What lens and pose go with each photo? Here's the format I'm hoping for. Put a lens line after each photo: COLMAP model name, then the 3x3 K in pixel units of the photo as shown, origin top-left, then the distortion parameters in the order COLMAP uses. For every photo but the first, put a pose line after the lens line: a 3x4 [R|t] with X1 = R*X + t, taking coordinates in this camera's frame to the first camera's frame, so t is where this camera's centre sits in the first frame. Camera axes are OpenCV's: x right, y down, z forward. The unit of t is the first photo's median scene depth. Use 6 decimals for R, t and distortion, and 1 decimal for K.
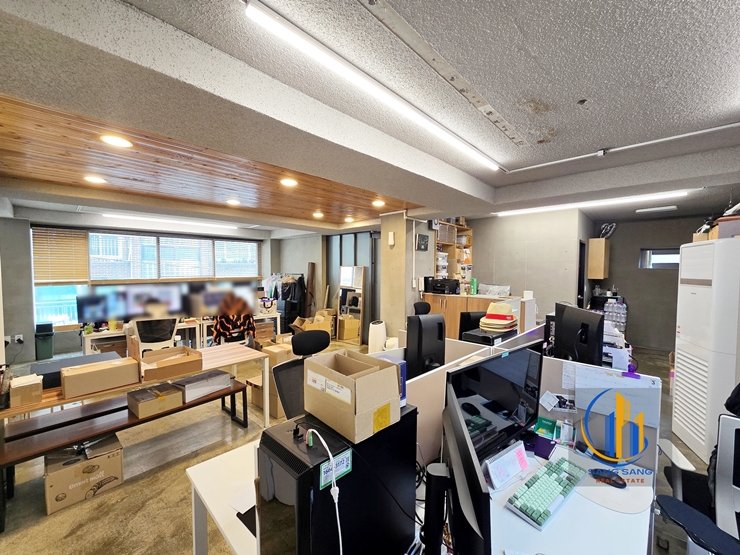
lens RADIAL K [[302.5, 0, 370.9], [0, 302.5, 280.1], [0, 0, 1]] dist [-0.000765, -0.000214]
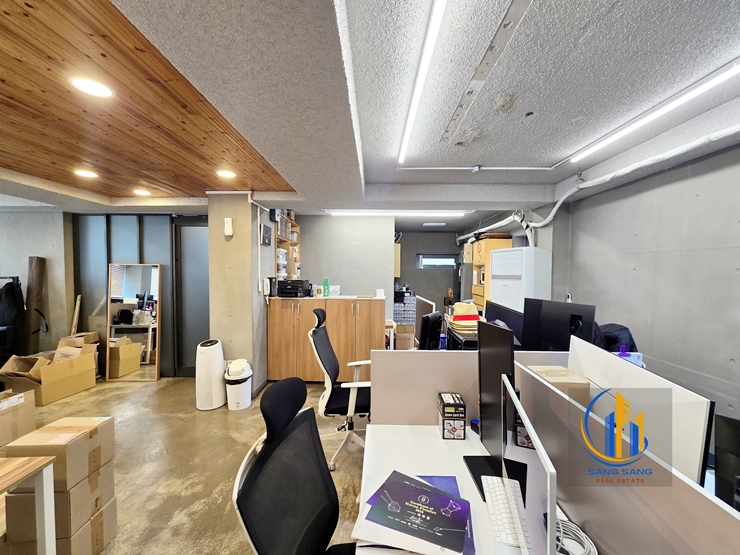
lens RADIAL K [[302.5, 0, 369.9], [0, 302.5, 281.2], [0, 0, 1]] dist [-0.000765, -0.000214]
pose [[0.734348, -0.025385, 0.678299, -0.158974], [0.025007, 0.999634, 0.010338, -0.003153], [-0.678313, 0.009370, 0.734714, 0.193776]]
